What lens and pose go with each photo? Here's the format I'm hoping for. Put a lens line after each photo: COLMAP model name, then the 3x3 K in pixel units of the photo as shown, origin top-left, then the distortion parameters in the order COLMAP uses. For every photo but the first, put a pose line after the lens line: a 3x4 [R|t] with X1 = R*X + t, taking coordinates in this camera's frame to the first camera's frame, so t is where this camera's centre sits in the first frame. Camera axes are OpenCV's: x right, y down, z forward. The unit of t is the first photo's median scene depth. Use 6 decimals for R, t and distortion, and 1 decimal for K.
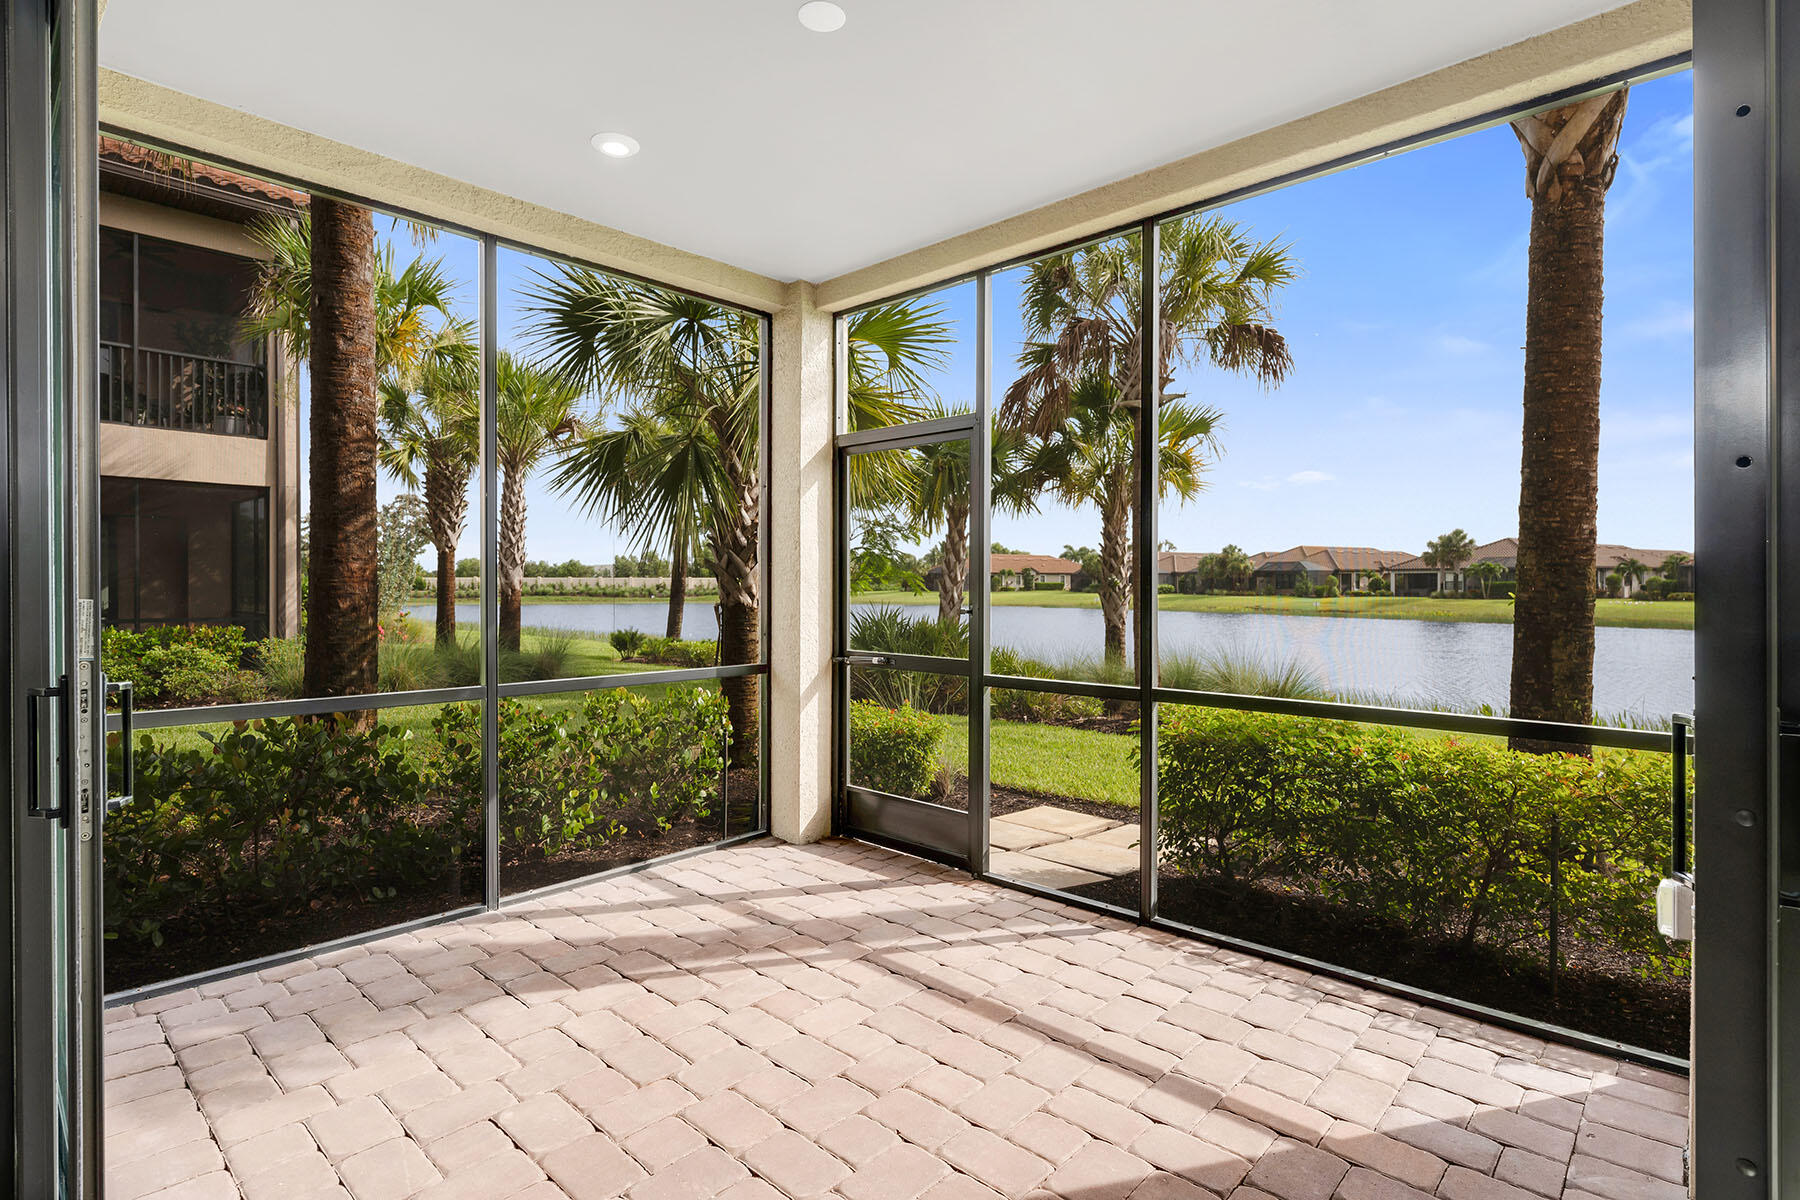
lens RADIAL K [[896.4, 0, 897.5], [0, 896.4, 590.1], [0, 0, 1]] dist [-0.004833, 0.000451]
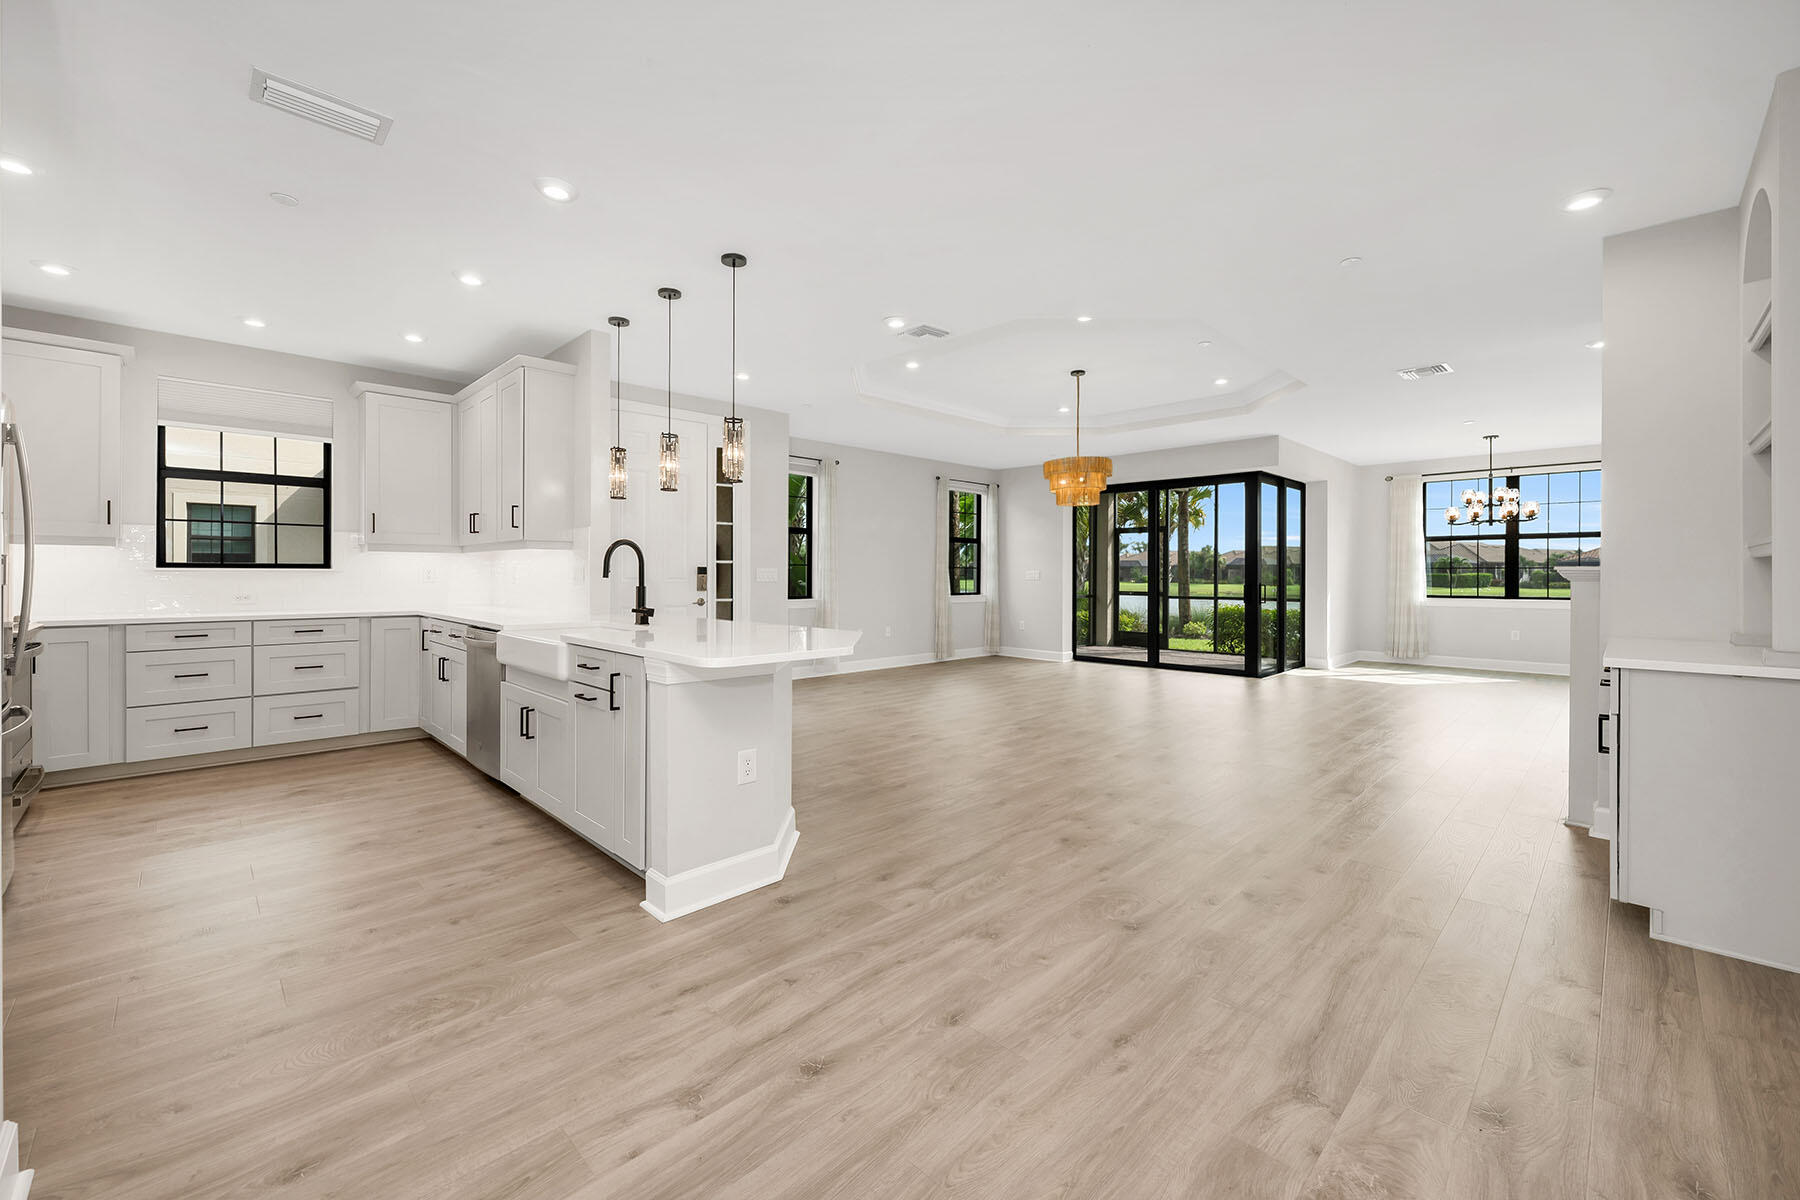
lens RADIAL K [[720.8, 0, 893.8], [0, 720.8, 579.2], [0, 0, 1]] dist [-0.001721, 0.001117]
pose [[0.998672, 0.003388, -0.051413, -0.347260], [-0.003369, 0.999994, 0.000453, 0.011004], [0.051415, -0.000280, 0.998677, -0.805888]]
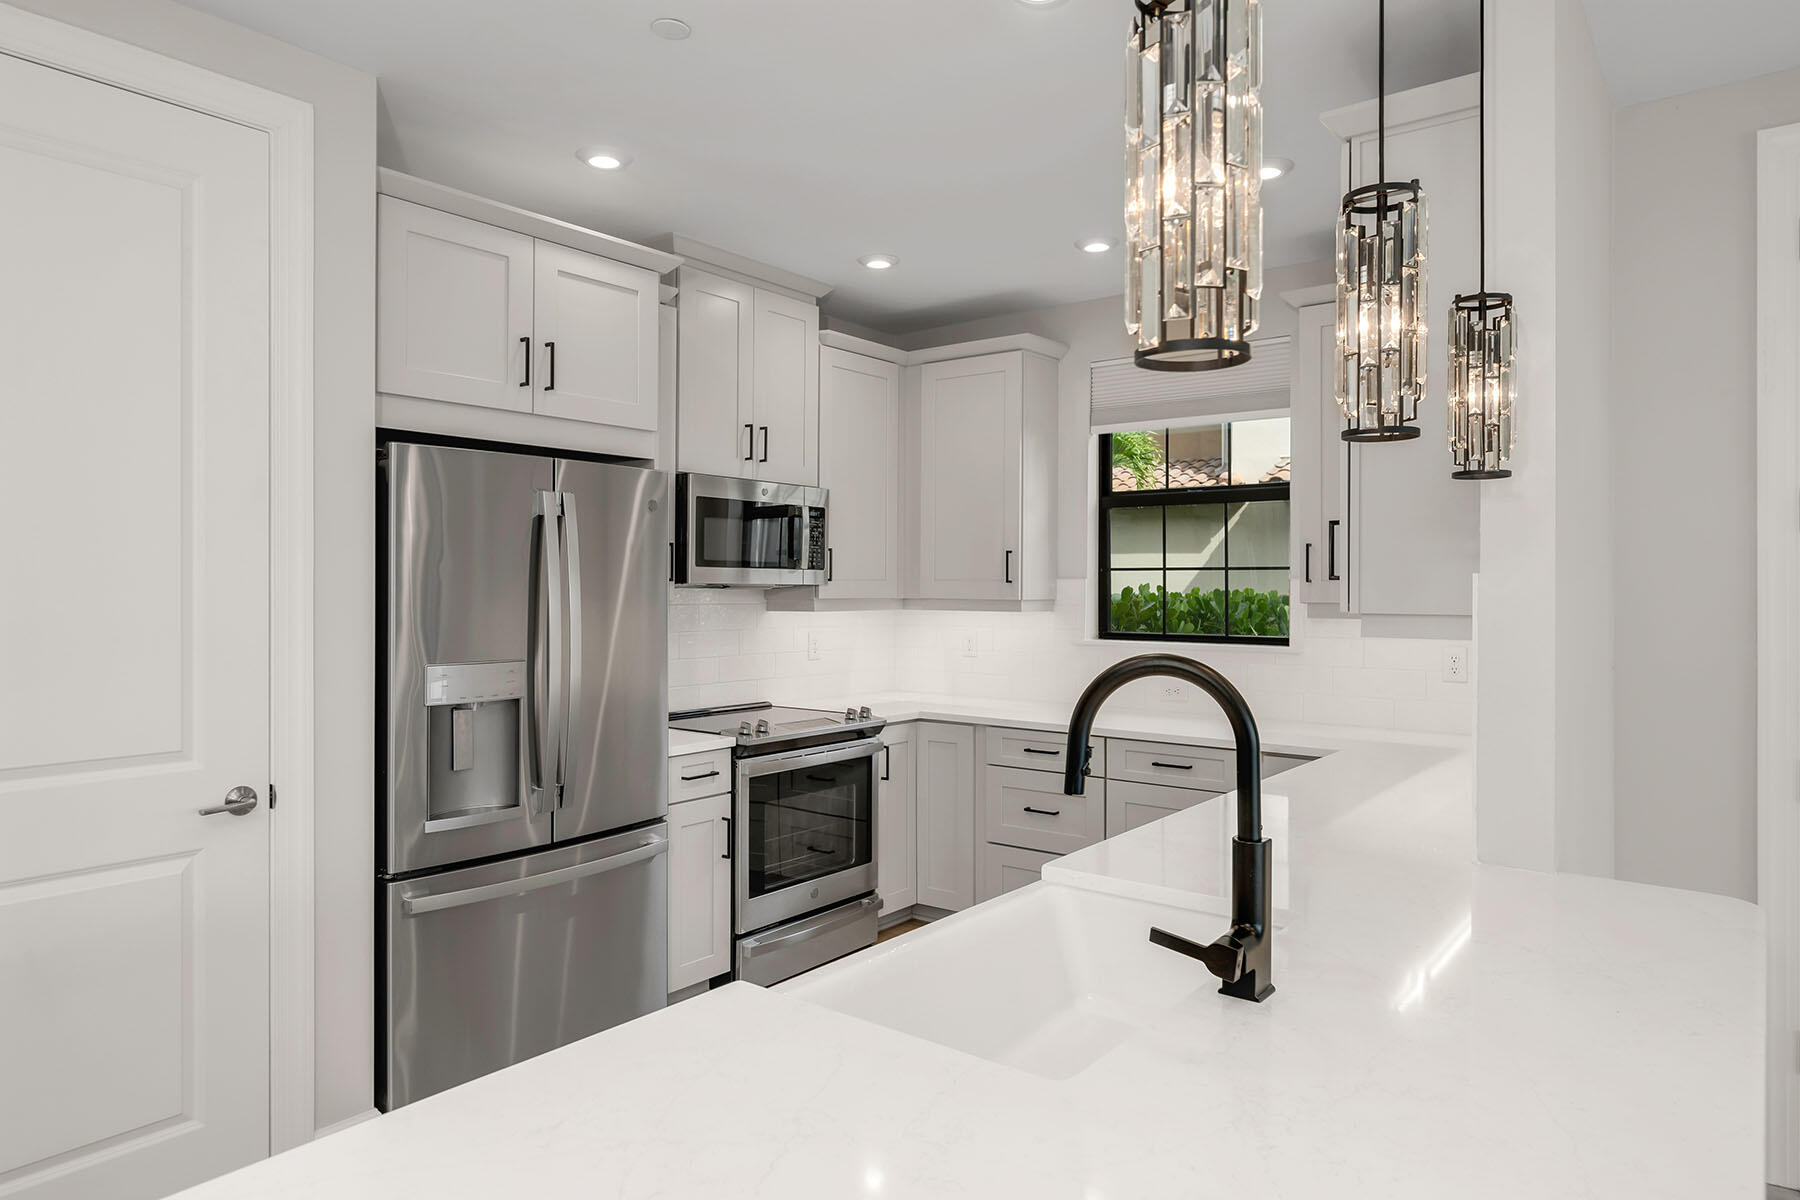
lens RADIAL K [[1109.9, 0, 899.5], [0, 1109.9, 587.2], [0, 0, 1]] dist [0.000200, -0.000799]
pose [[0.077687, 0.001517, -0.996977, -0.357008], [-0.009168, 0.999958, 0.000807, -0.016016], [0.996936, 0.009077, 0.077697, -0.507704]]
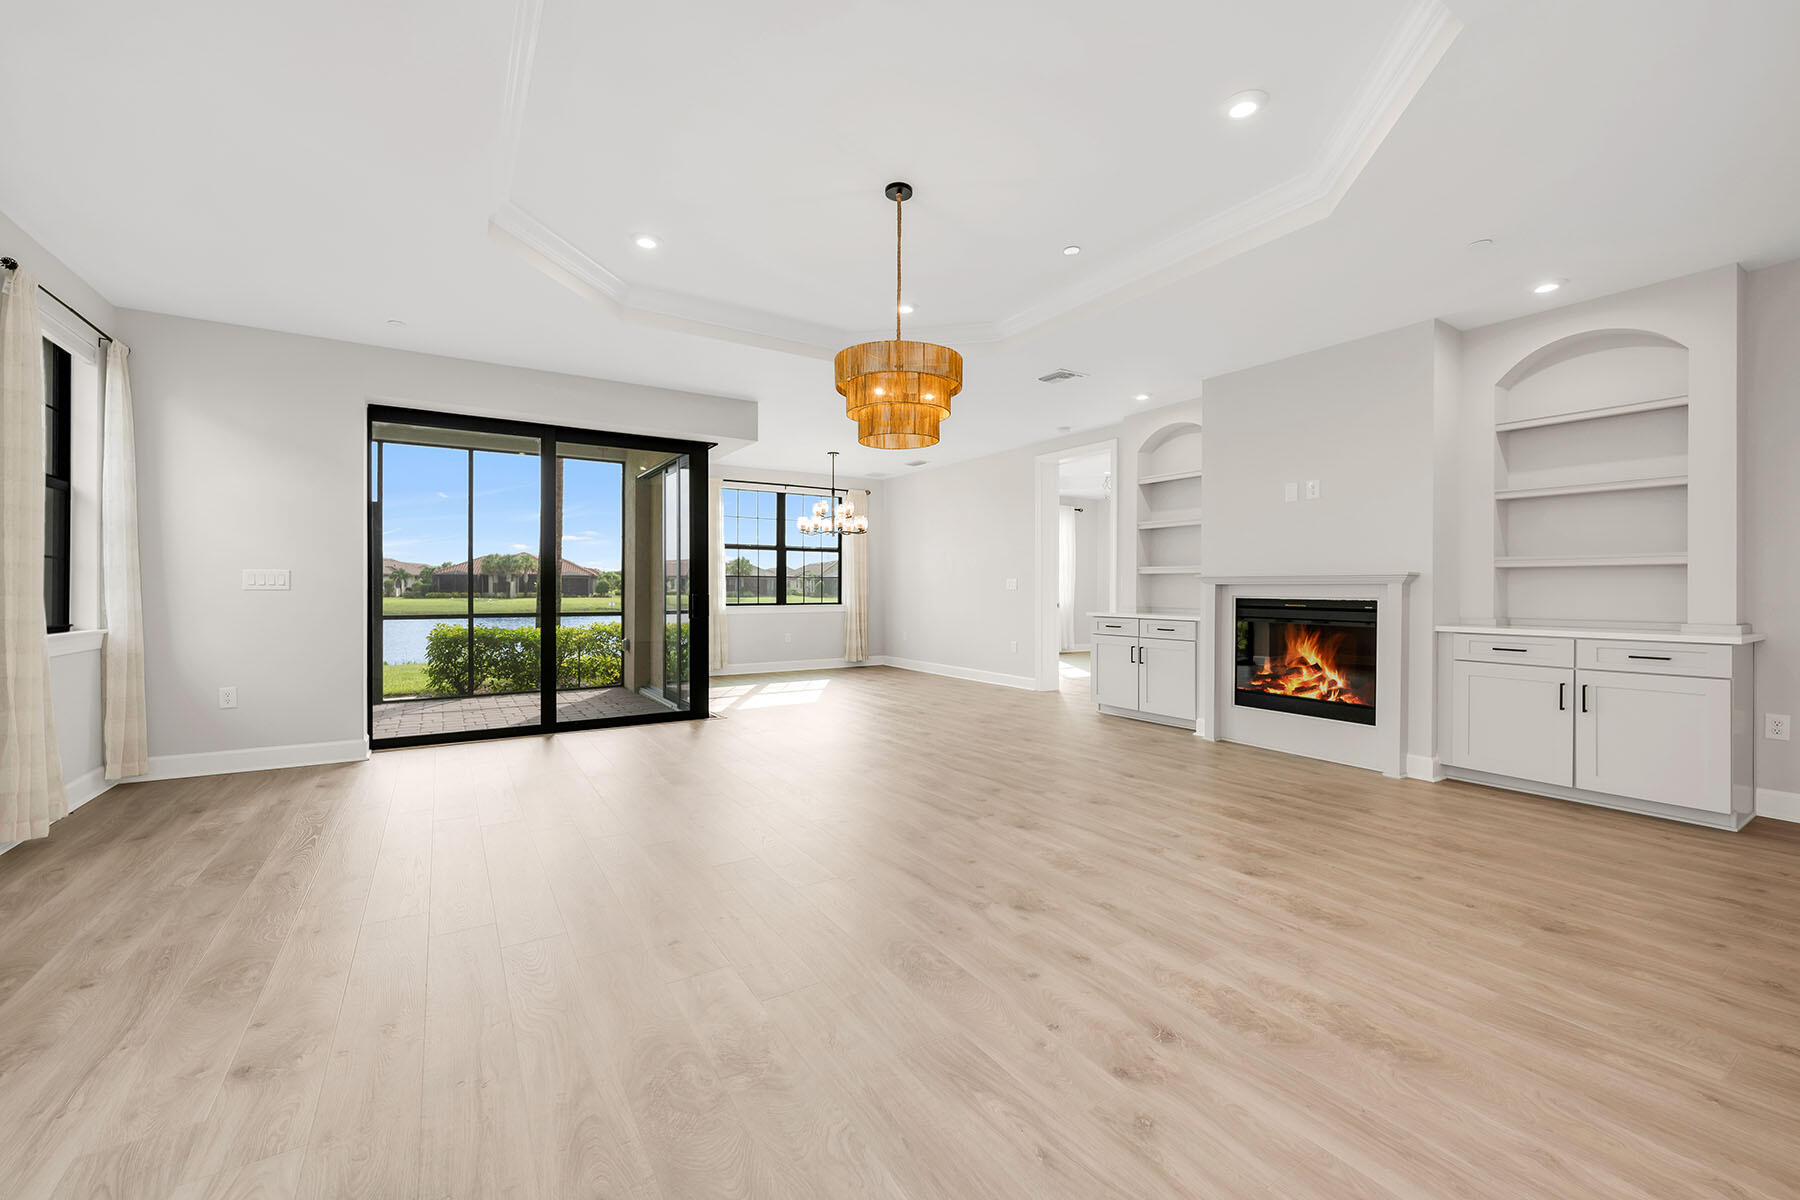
lens RADIAL K [[717.0, 0, 896.6], [0, 717.0, 597.5], [0, 0, 1]] dist [0.000727, -0.000443]
pose [[0.257863, -0.010759, 0.966121, -0.521943], [0.004389, 0.999941, 0.009964, 0.013540], [-0.966171, 0.001671, 0.257895, -0.297233]]
